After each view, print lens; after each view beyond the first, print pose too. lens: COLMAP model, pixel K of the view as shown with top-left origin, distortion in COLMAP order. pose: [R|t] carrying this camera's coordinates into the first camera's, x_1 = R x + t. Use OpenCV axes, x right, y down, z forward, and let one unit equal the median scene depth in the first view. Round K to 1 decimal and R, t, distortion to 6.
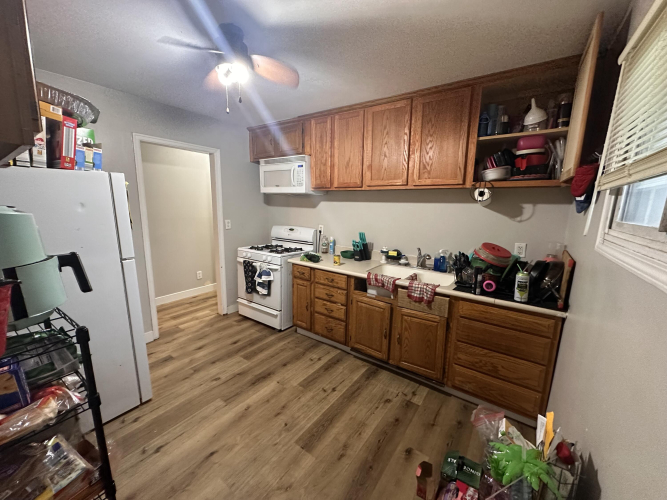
lens RADIAL K [[265.1, 0, 333.1], [0, 265.1, 251.8], [0, 0, 1]] dist [0.000851, -0.000436]
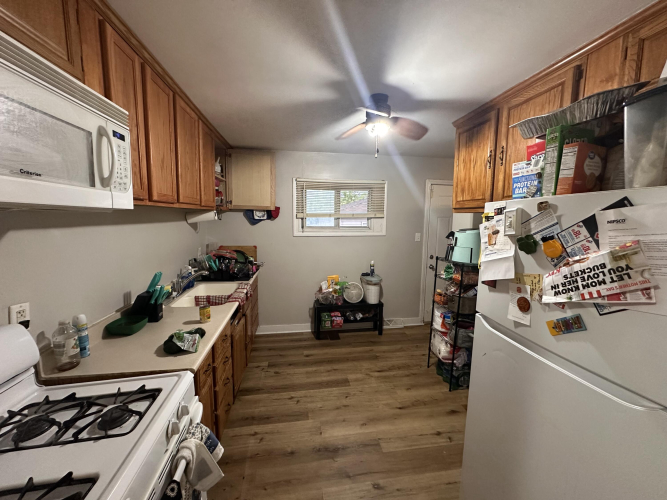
lens RADIAL K [[265.1, 0, 332.9], [0, 265.1, 247.0], [0, 0, 1]] dist [0.000851, -0.000436]
pose [[-0.698002, -0.106073, 0.708196, -0.871517], [0.103072, 0.963788, 0.245943, -0.341835], [-0.708639, 0.244664, -0.661793, 1.547875]]
